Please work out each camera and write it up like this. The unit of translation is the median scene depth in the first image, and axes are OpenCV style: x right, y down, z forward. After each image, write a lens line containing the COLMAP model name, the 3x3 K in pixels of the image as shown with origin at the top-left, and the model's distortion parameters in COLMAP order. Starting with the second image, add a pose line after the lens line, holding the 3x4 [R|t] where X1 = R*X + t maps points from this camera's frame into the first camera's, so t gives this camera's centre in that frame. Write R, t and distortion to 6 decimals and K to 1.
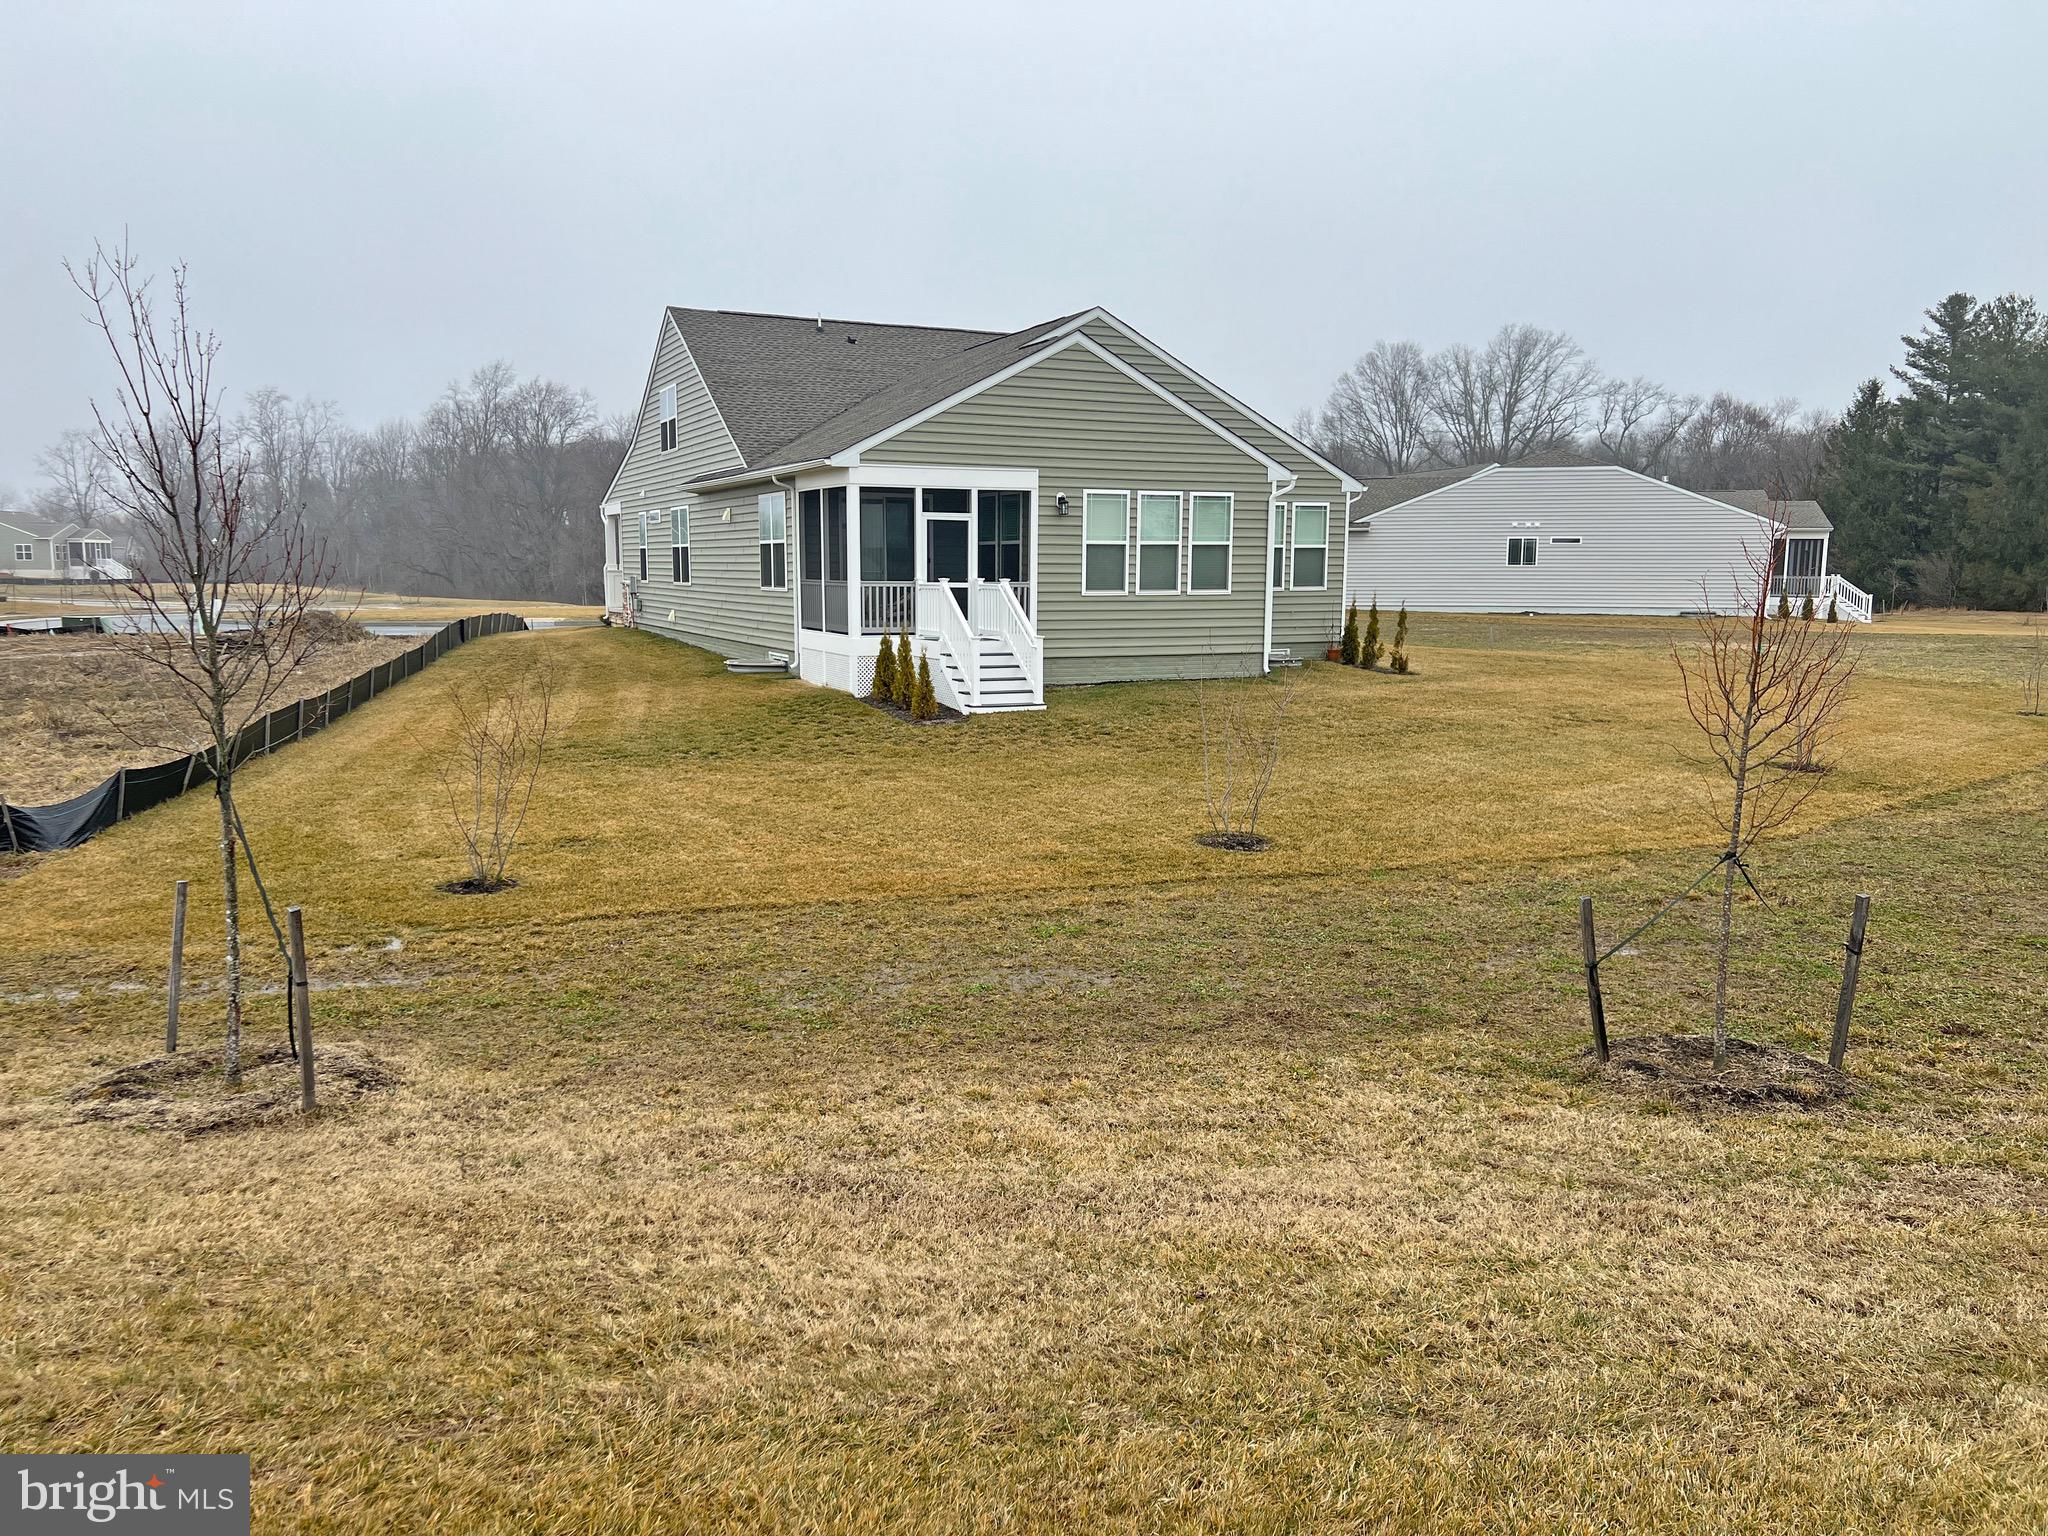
lens RADIAL K [[1548.2, 0, 1036.1], [0, 1548.2, 761.1], [0, 0, 1]] dist [0.121610, -0.194091]
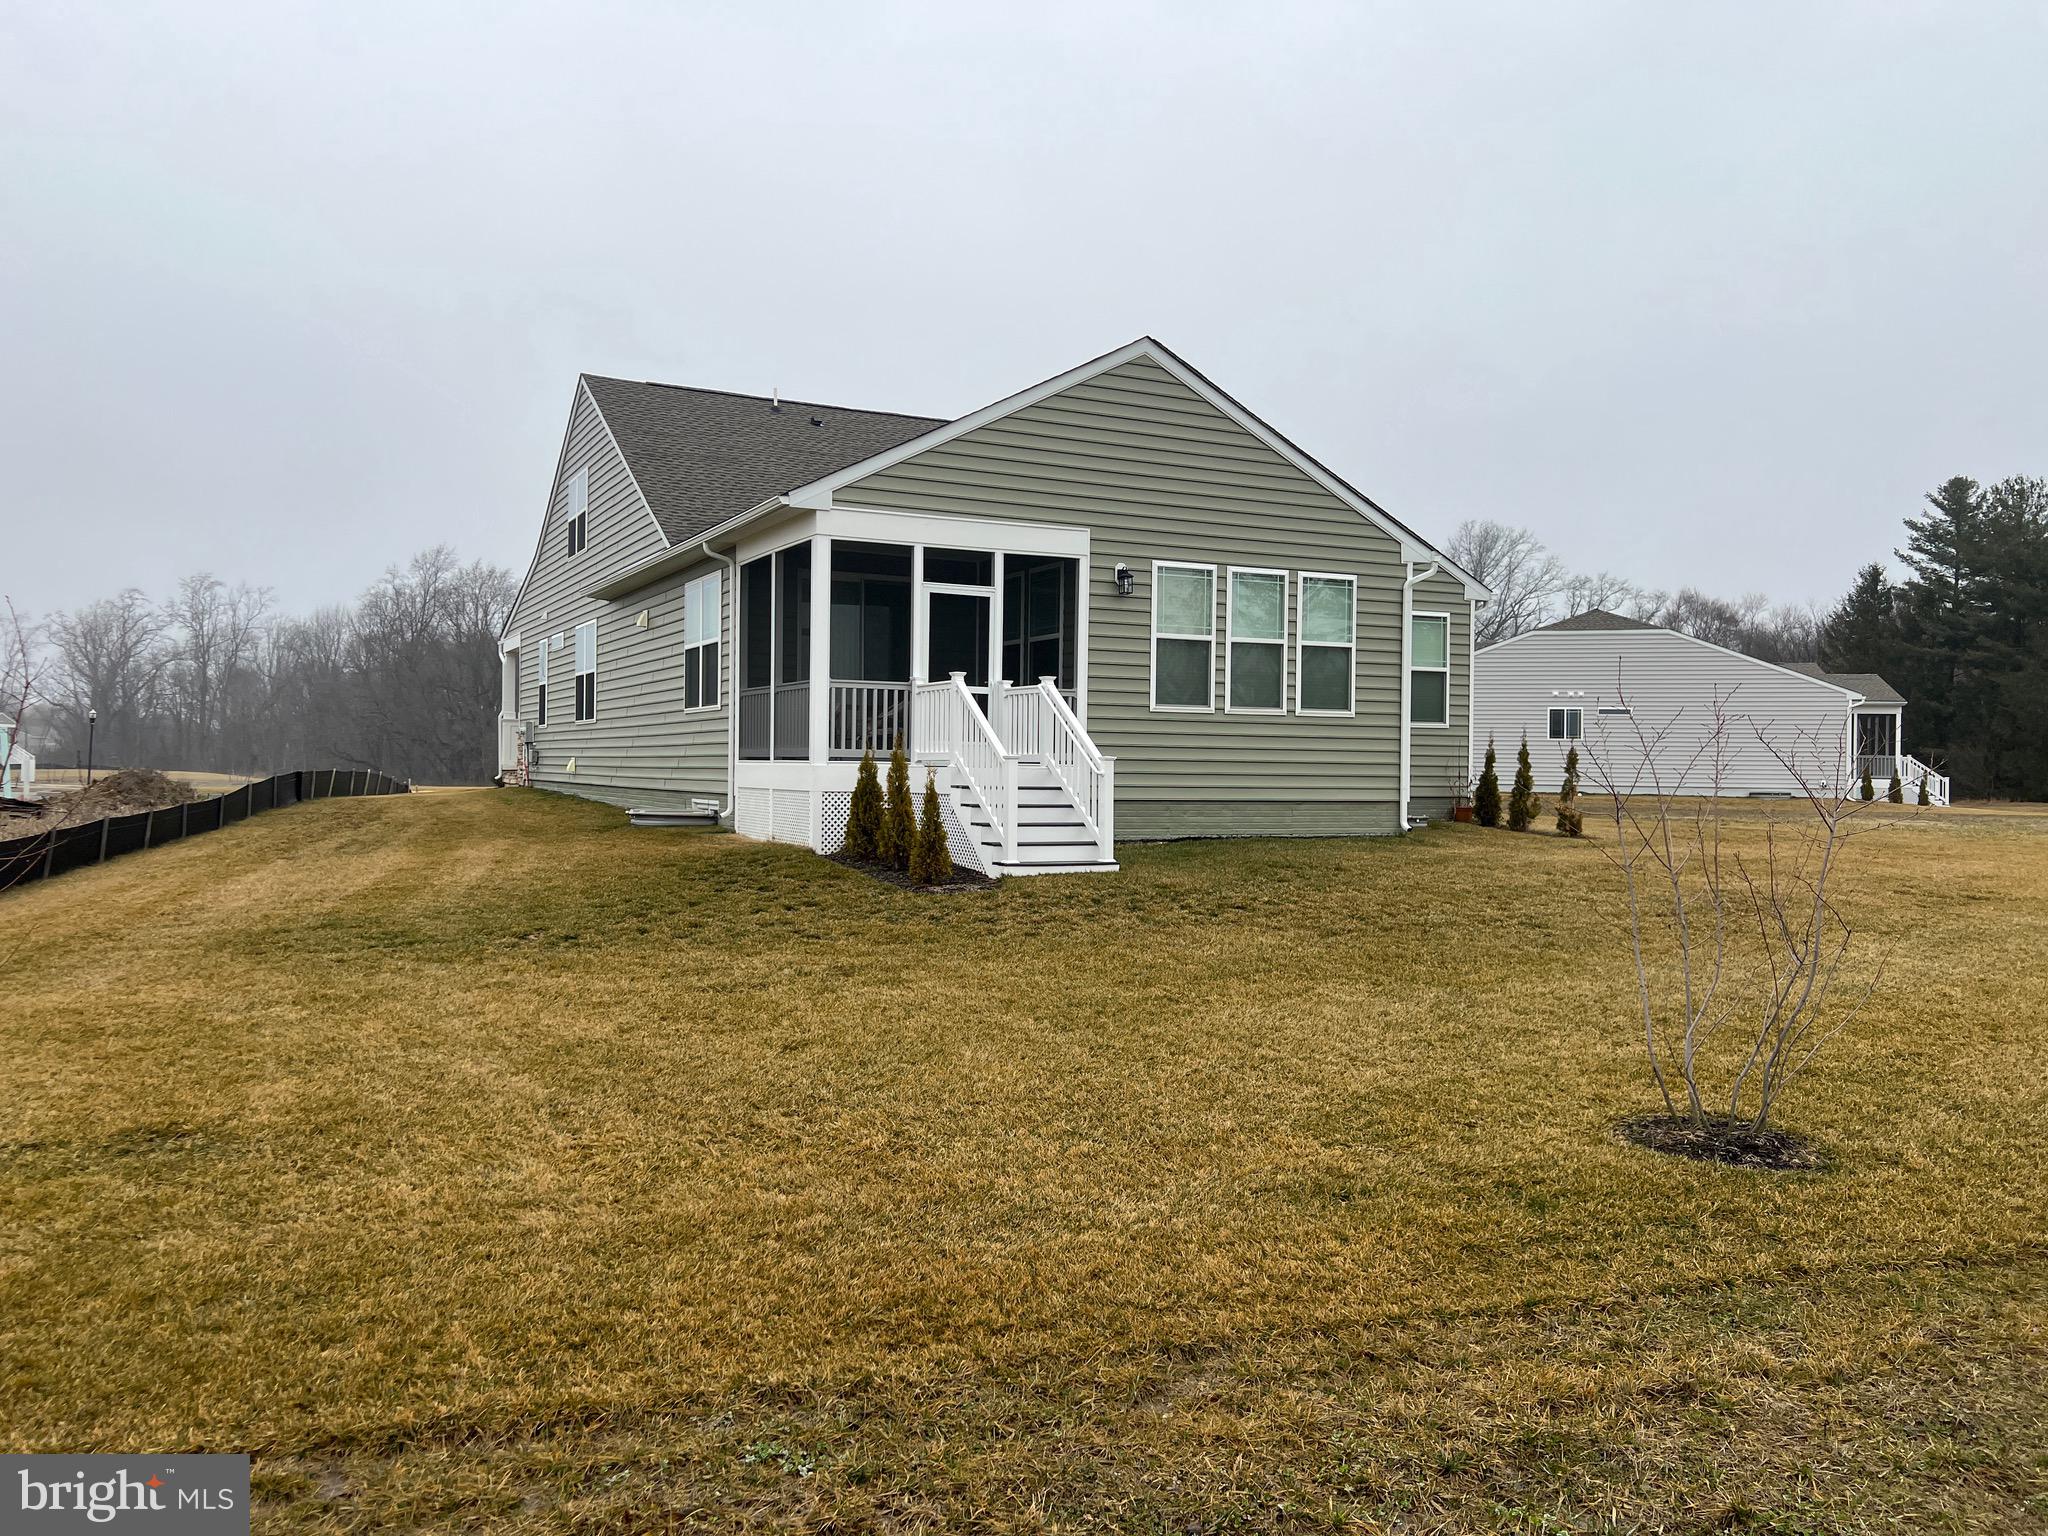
lens RADIAL K [[1548.2, 0, 1036.1], [0, 1548.2, 761.1], [0, 0, 1]] dist [0.121610, -0.194091]
pose [[0.999386, 0.008159, 0.034086, -0.043159], [-0.003769, 0.991904, -0.126932, 0.002193], [-0.034846, 0.126726, 0.991326, 0.315572]]
